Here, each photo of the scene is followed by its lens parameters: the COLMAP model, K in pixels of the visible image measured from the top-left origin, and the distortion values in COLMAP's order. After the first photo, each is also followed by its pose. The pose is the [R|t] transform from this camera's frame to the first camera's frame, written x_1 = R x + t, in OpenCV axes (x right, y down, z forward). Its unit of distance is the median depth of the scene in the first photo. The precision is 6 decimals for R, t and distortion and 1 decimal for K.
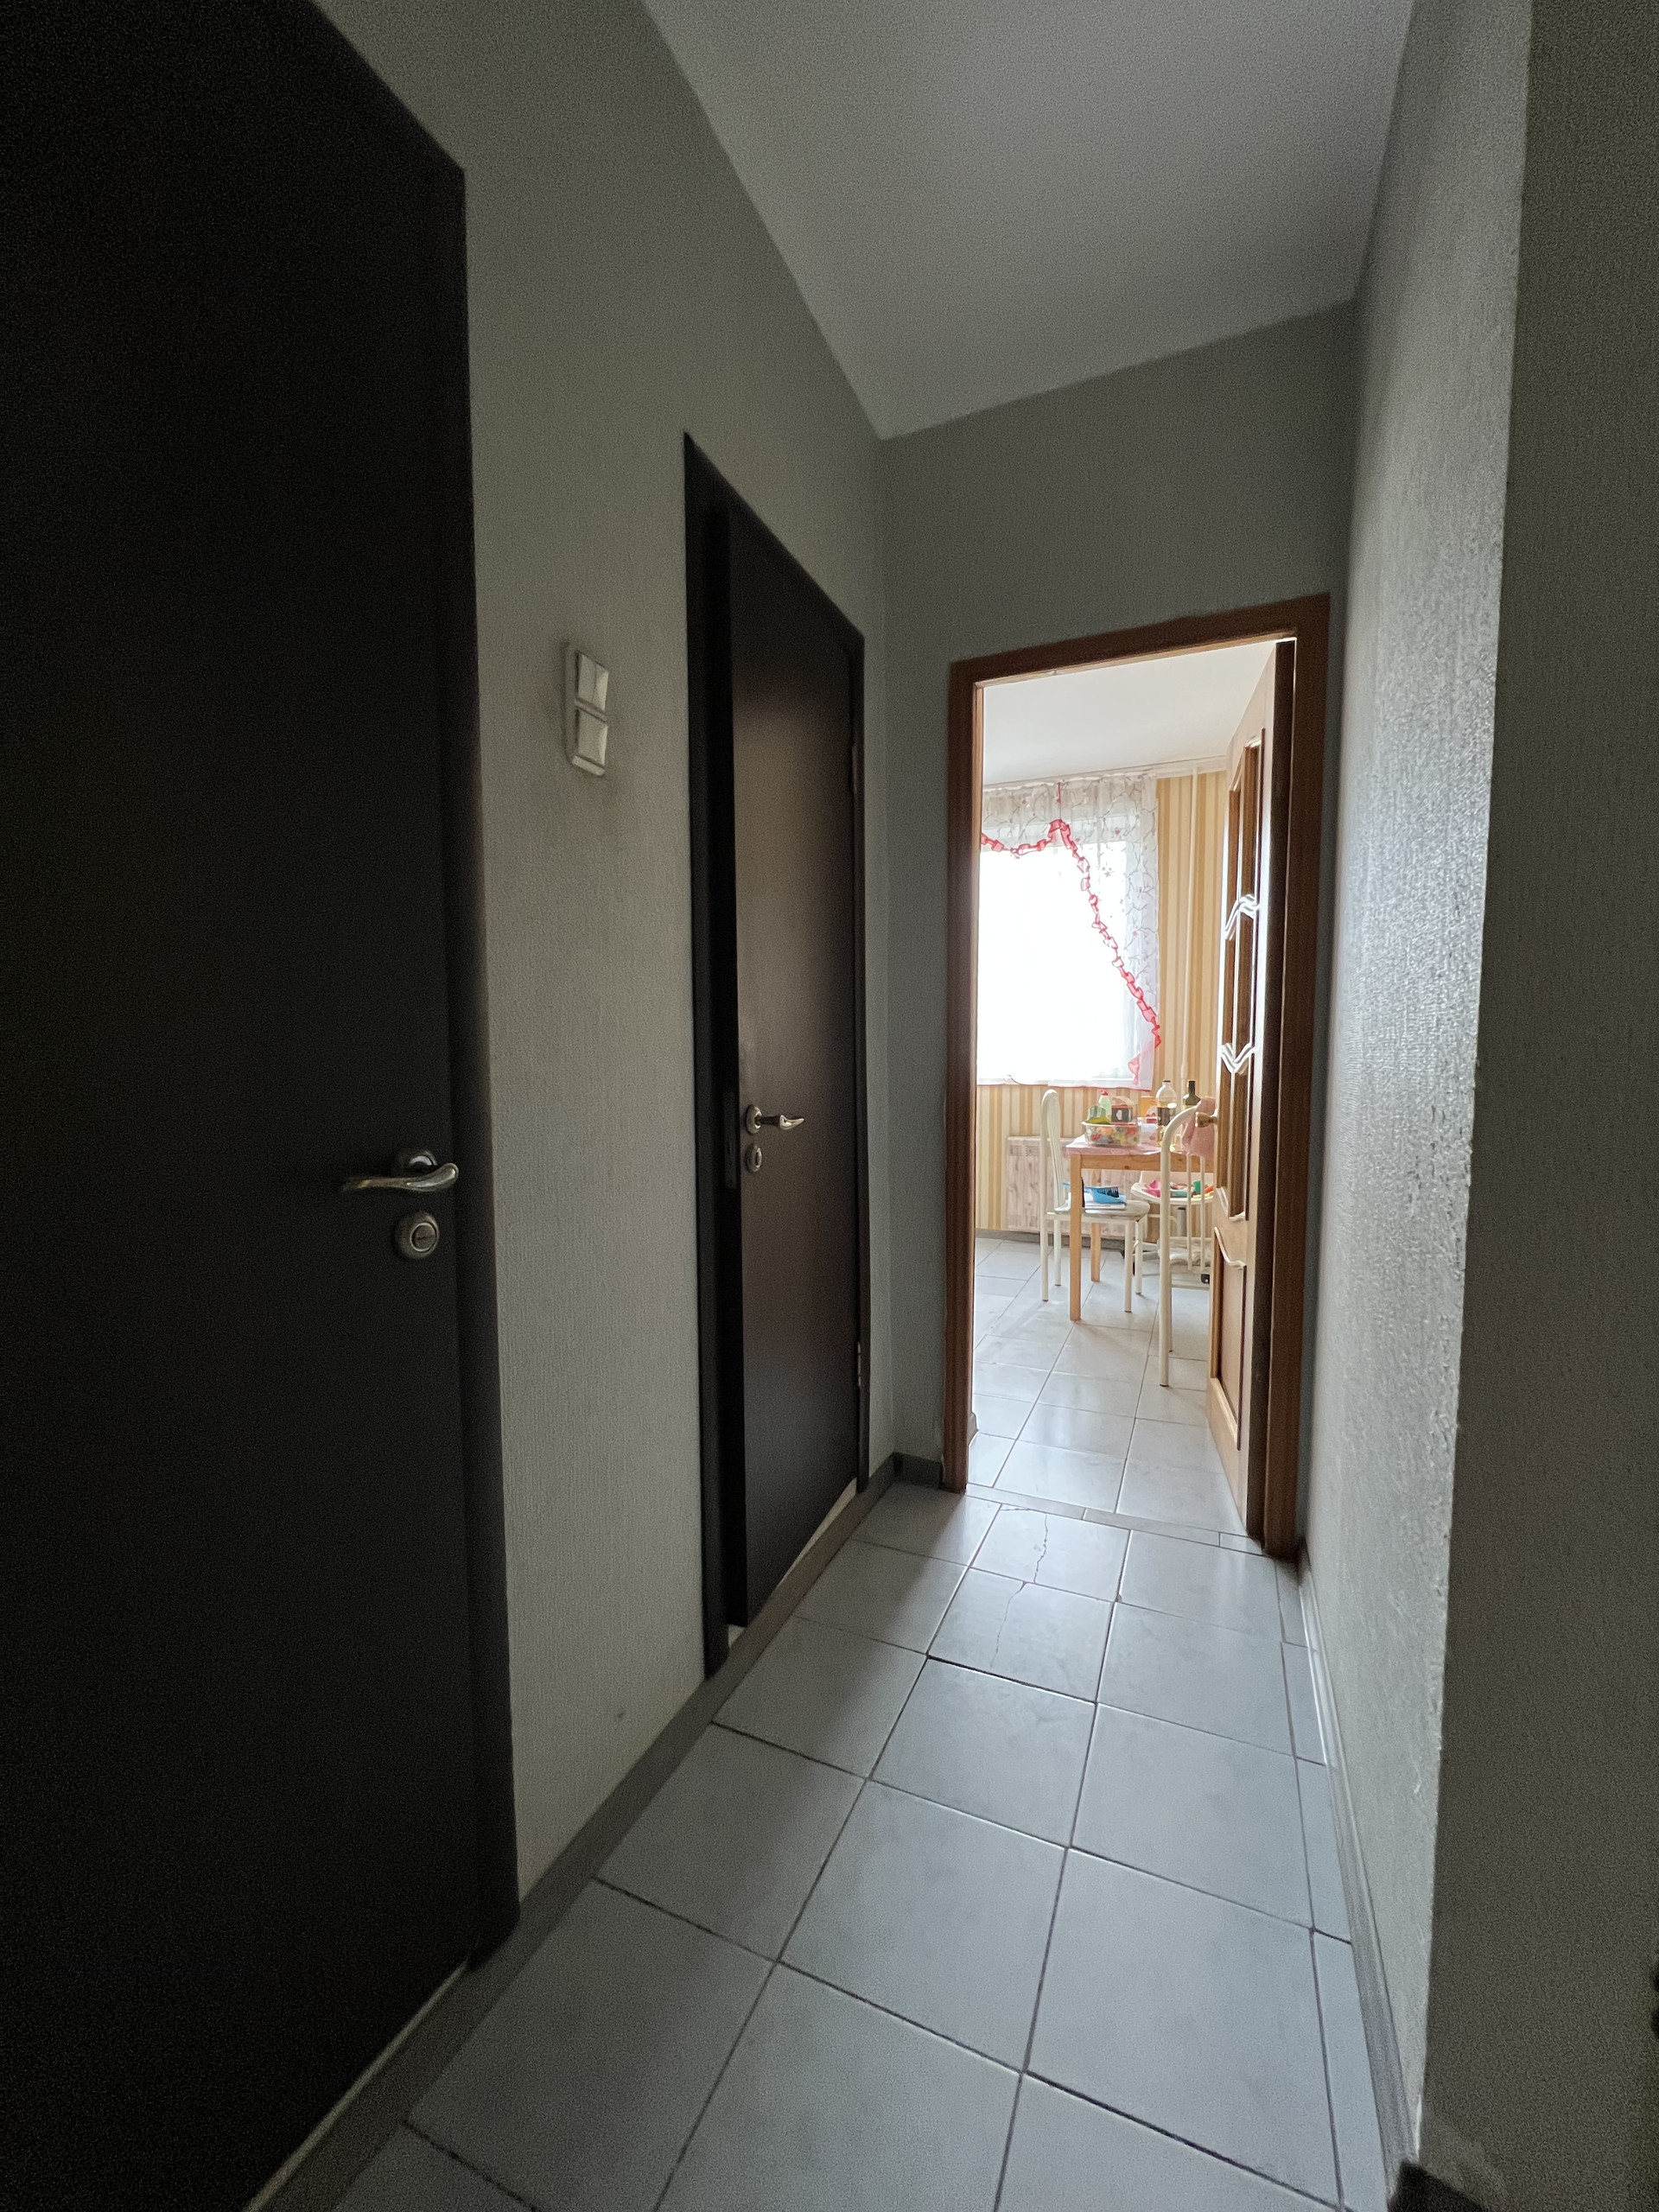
lens RADIAL K [[882.9, 0, 830.0], [0, 882.9, 1109.0], [0, 0, 1]] dist [-0.003507, 0.001243]
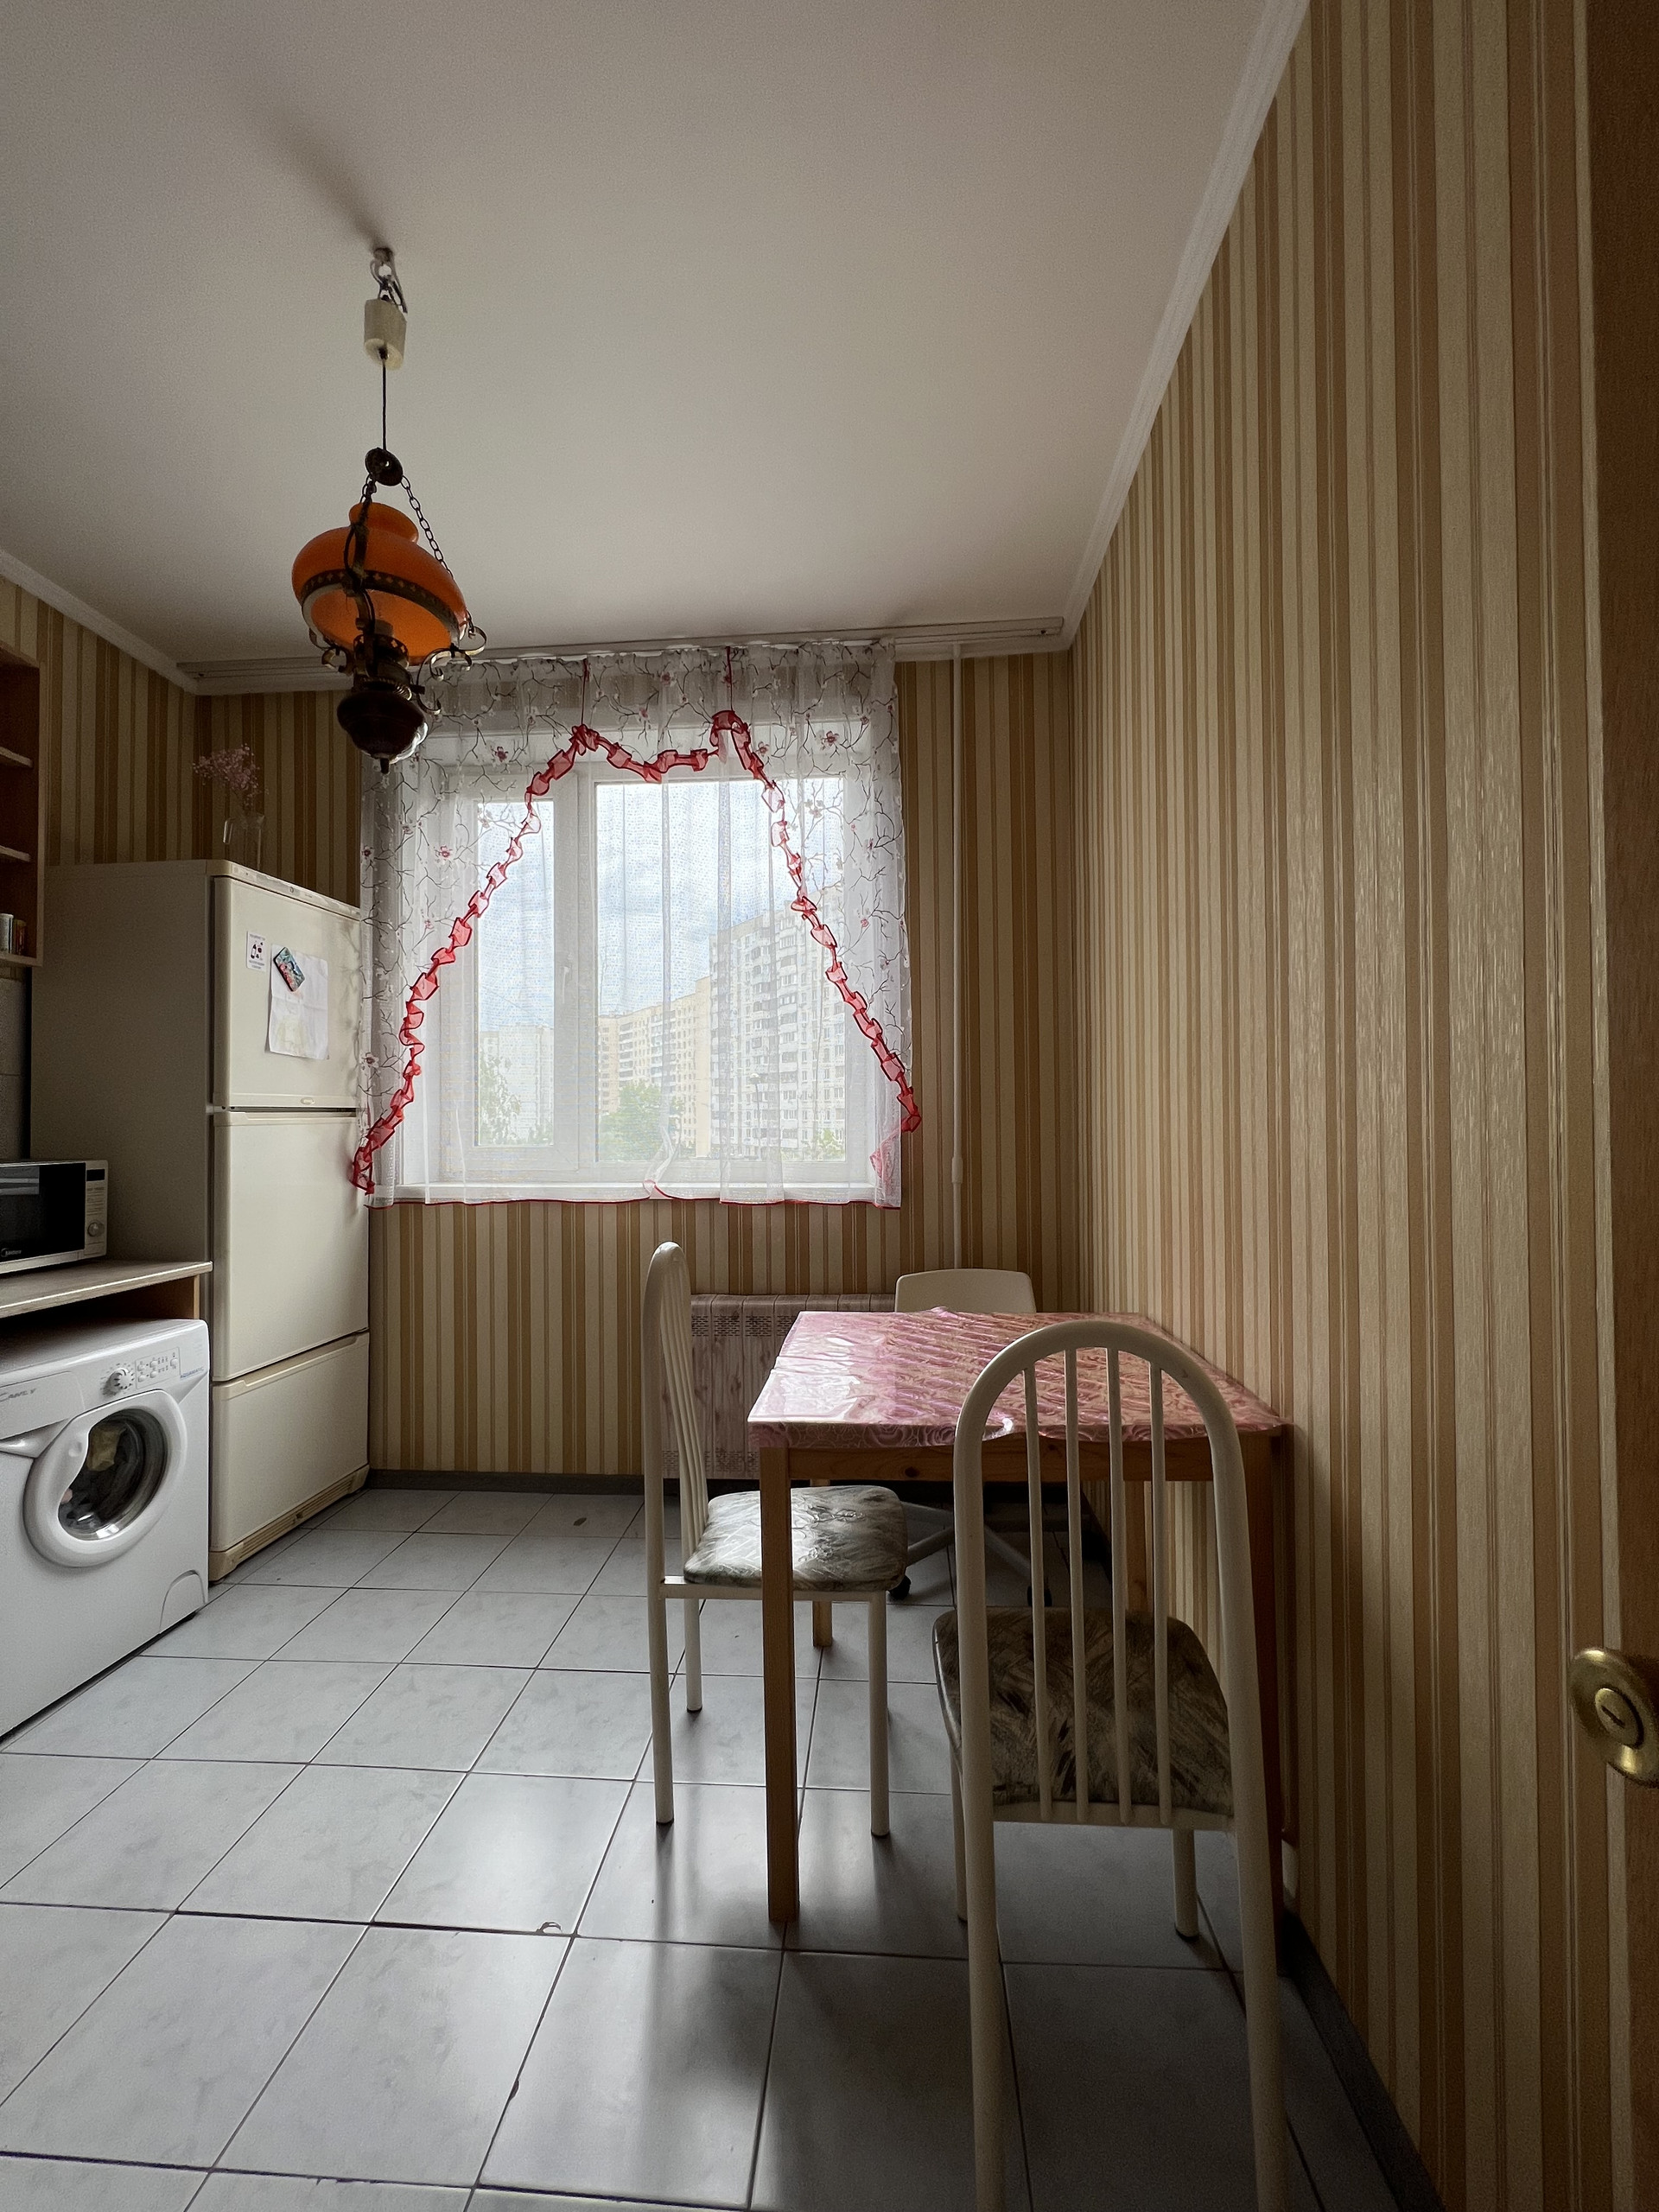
lens RADIAL K [[888.5, 0, 845.3], [0, 888.5, 1102.5], [0, 0, 1]] dist [-0.006433, 0.001900]
pose [[0.931375, 0.006458, 0.364004, 0.127835], [0.029379, 0.995248, -0.092831, -0.033051], [-0.362873, 0.097154, 0.926760, 0.487839]]
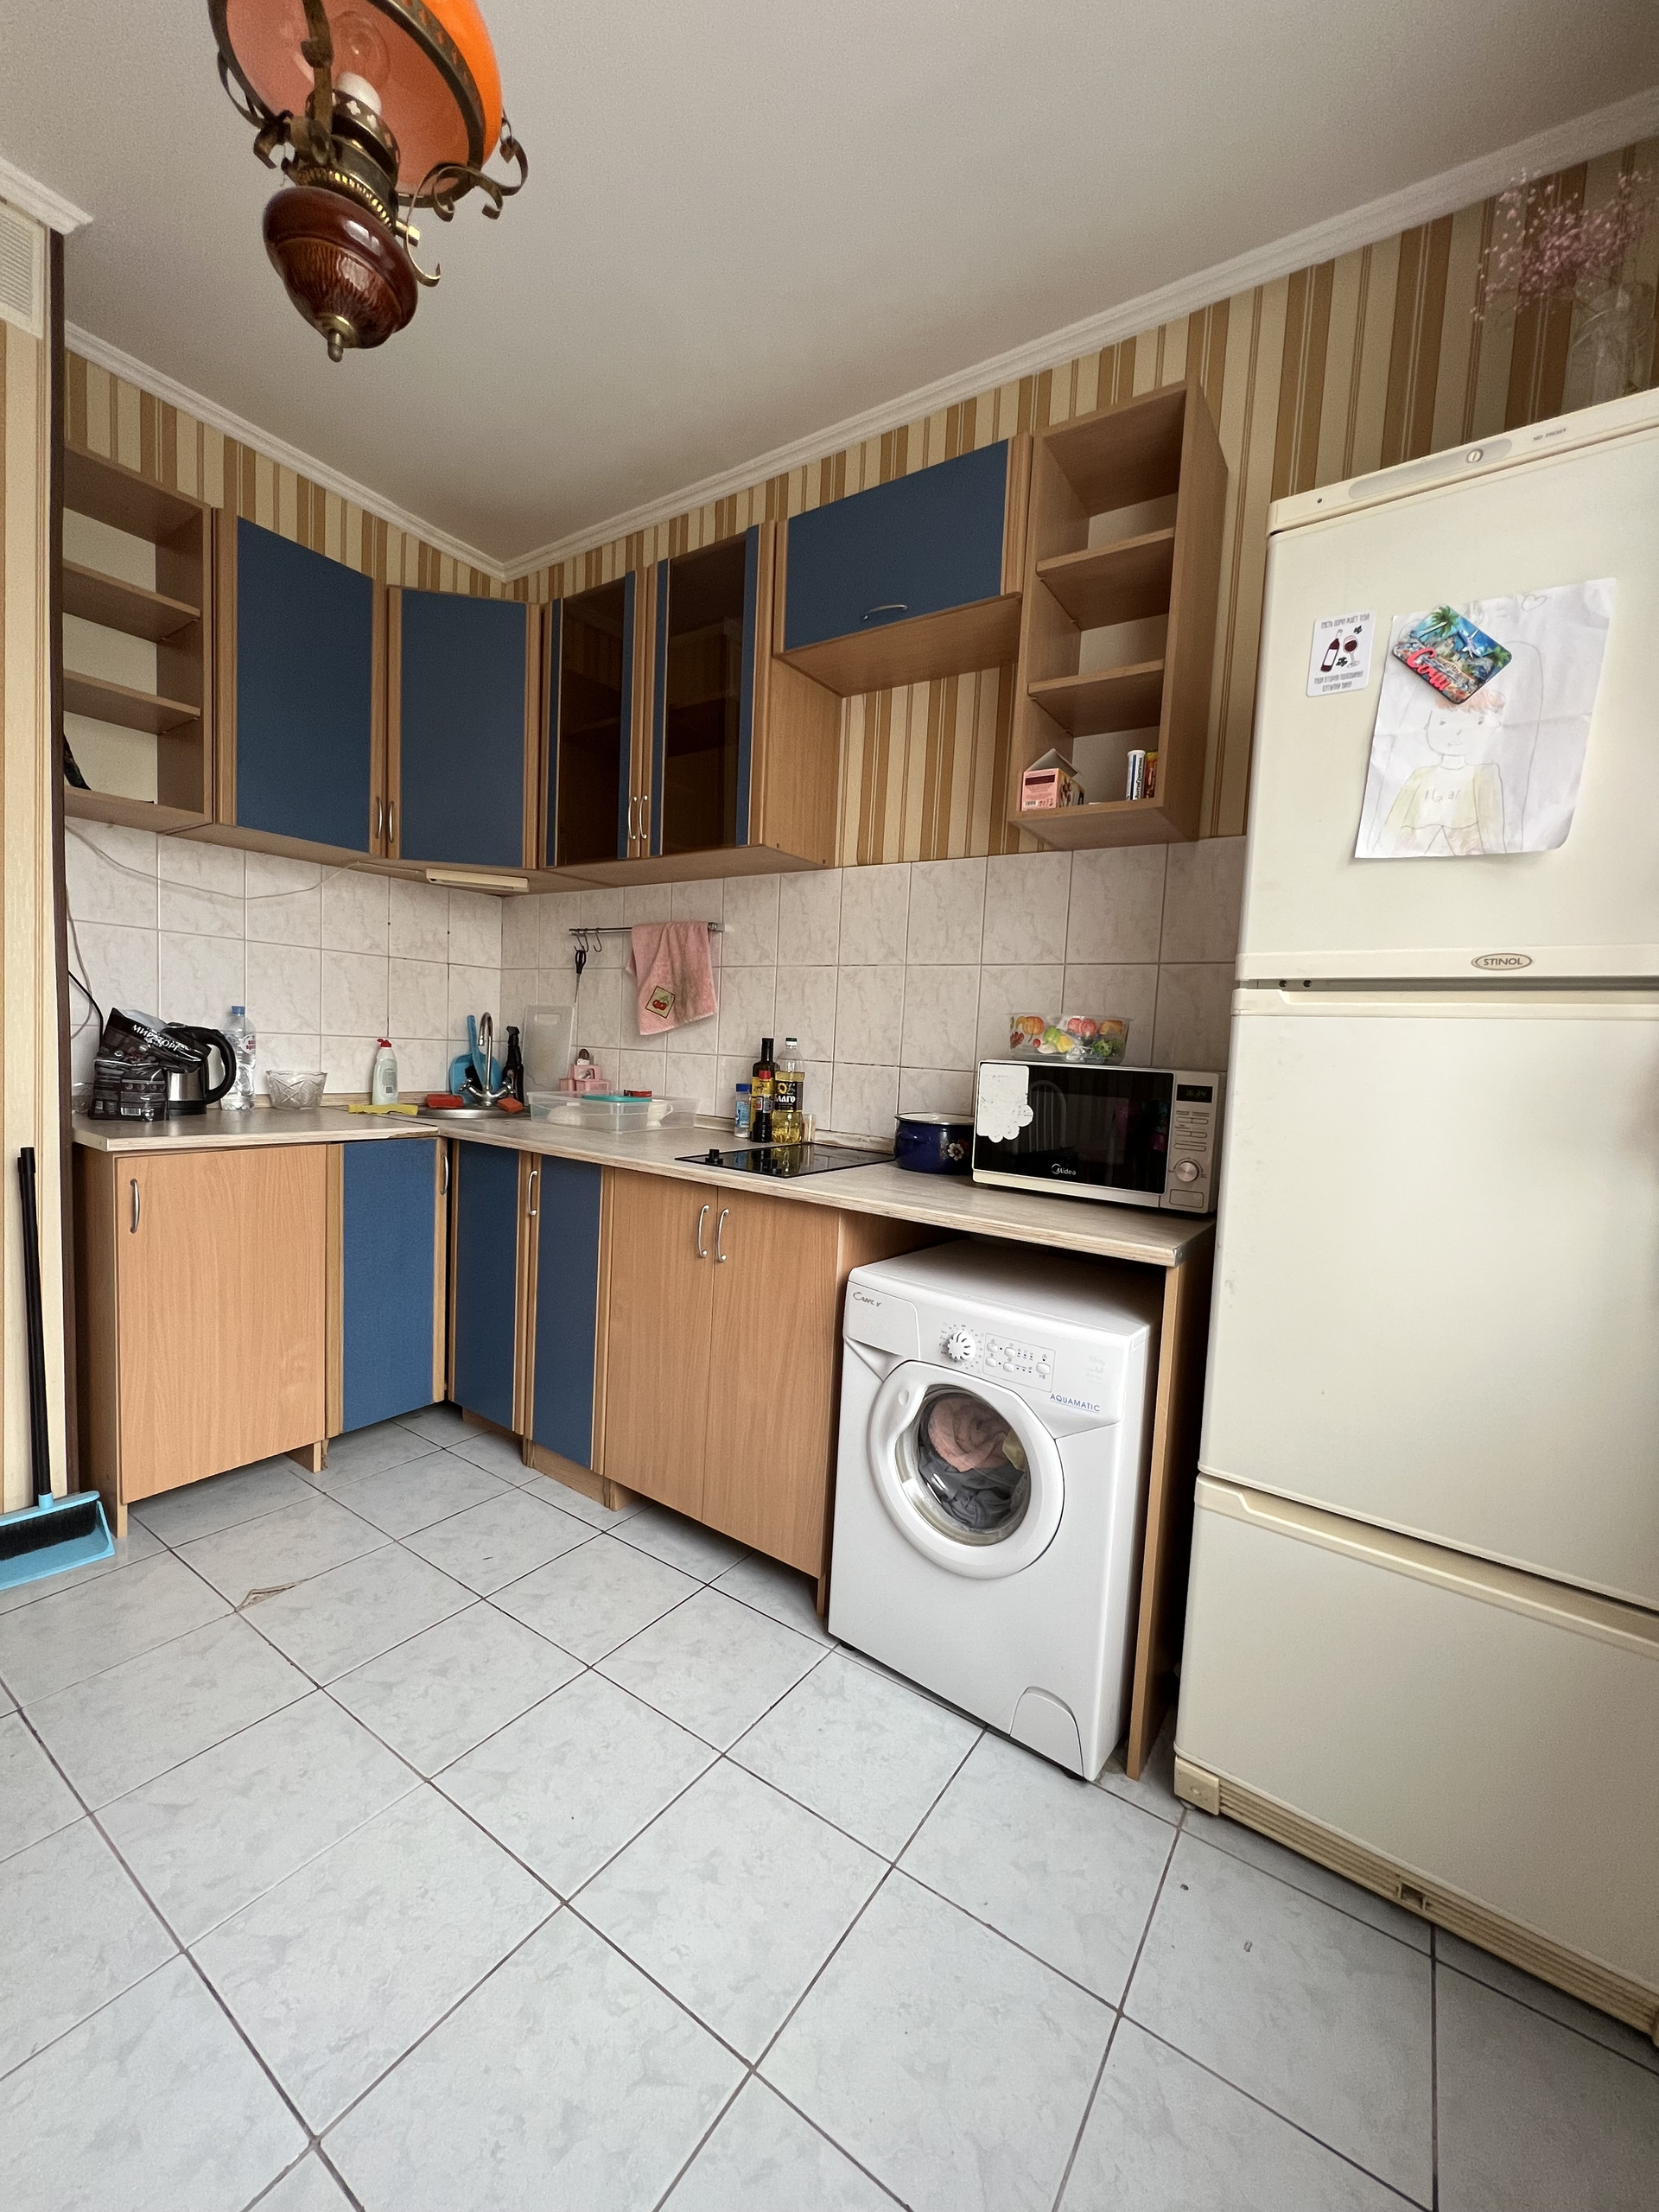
lens RADIAL K [[888.5, 0, 830.2], [0, 888.5, 1108.2], [0, 0, 1]] dist [-0.006433, 0.001900]
pose [[-0.175400, 0.066532, -0.982247, 0.298054], [-0.125524, 0.988060, 0.089340, -0.061703], [0.976462, 0.138966, -0.164954, 1.095264]]
